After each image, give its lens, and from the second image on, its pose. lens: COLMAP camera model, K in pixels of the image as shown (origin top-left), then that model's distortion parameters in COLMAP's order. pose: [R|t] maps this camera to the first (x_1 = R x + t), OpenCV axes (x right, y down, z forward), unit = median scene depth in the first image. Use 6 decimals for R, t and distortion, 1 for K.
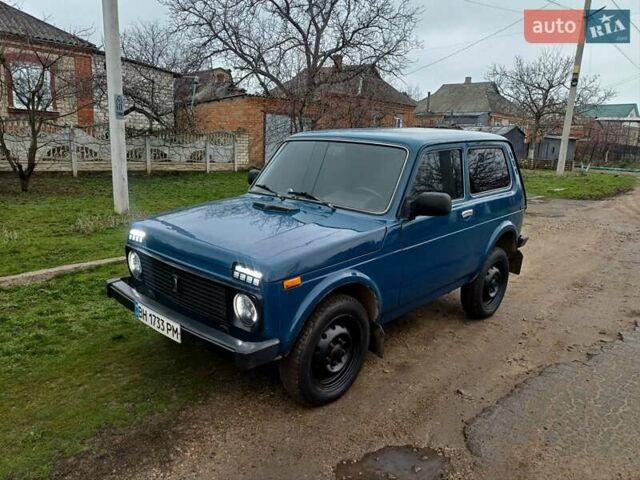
lens RADIAL K [[478.0, 0, 290.8], [0, 478.0, 243.9], [0, 0, 1]] dist [0.064691, -0.042200]
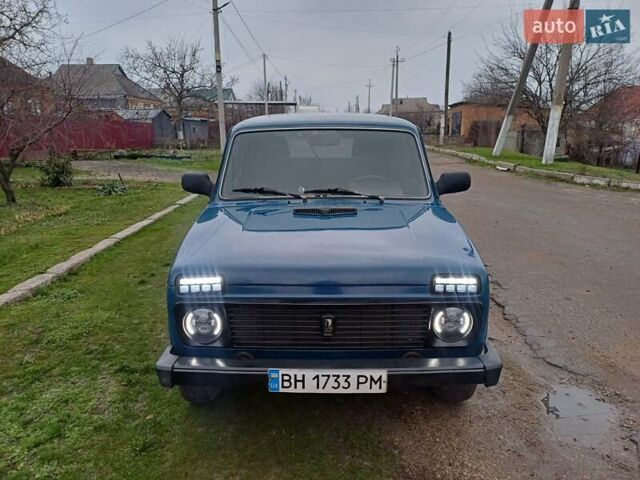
lens RADIAL K [[478.0, 0, 316.3], [0, 478.0, 243.3], [0, 0, 1]] dist [0.064691, -0.042200]
pose [[0.727906, -0.212260, 0.651996, -0.489583], [0.191554, 0.975970, 0.103874, -0.087661], [-0.658377, 0.049282, 0.751073, 0.289968]]
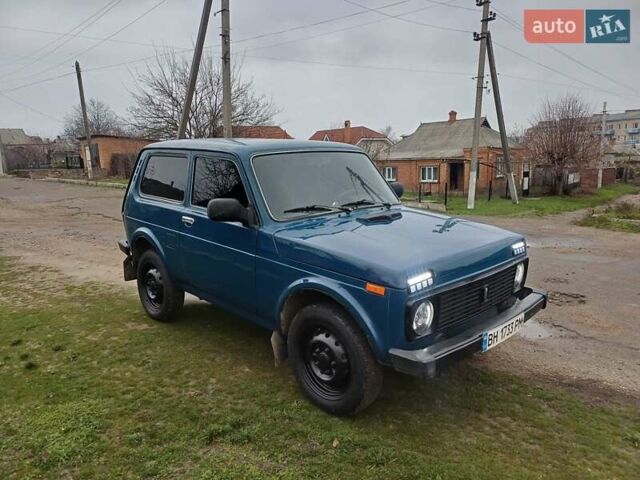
lens RADIAL K [[478.0, 0, 316.7], [0, 478.0, 246.3], [0, 0, 1]] dist [0.064691, -0.042200]
pose [[0.022128, -0.232601, 0.972321, -0.816657], [0.242273, 0.944817, 0.220508, -0.216384], [-0.969956, 0.230688, 0.077260, 0.837764]]
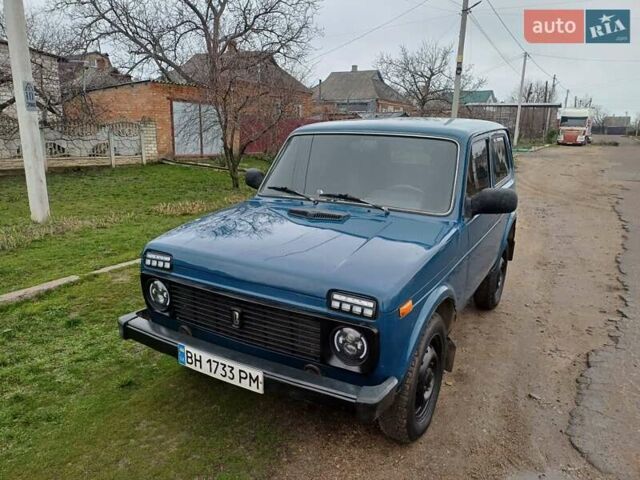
lens RADIAL K [[478.0, 0, 302.2], [0, 478.0, 242.6], [0, 0, 1]] dist [0.064691, -0.042200]
pose [[0.972981, -0.075807, 0.218084, -0.201621], [0.070966, 0.997029, 0.029959, -0.041653], [-0.219707, -0.013673, 0.975470, 0.124968]]
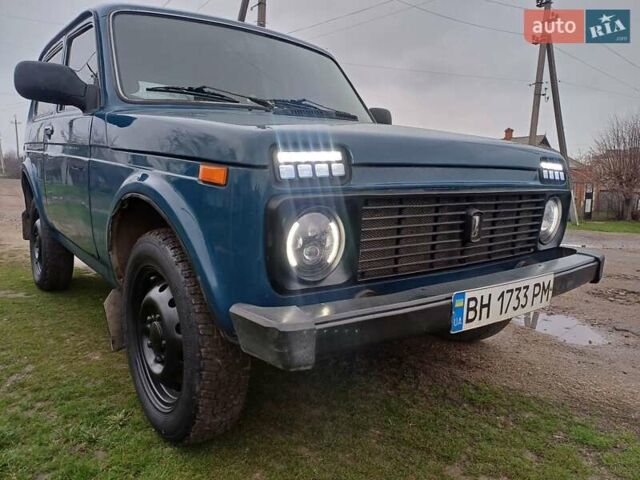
lens RADIAL K [[478.0, 0, 318.1], [0, 478.0, 244.1], [0, 0, 1]] dist [0.064691, -0.042200]
pose [[0.129536, -0.180748, 0.974962, -0.522312], [0.210882, 0.965774, 0.151026, -0.009791], [-0.968891, 0.186038, 0.163219, 0.729516]]
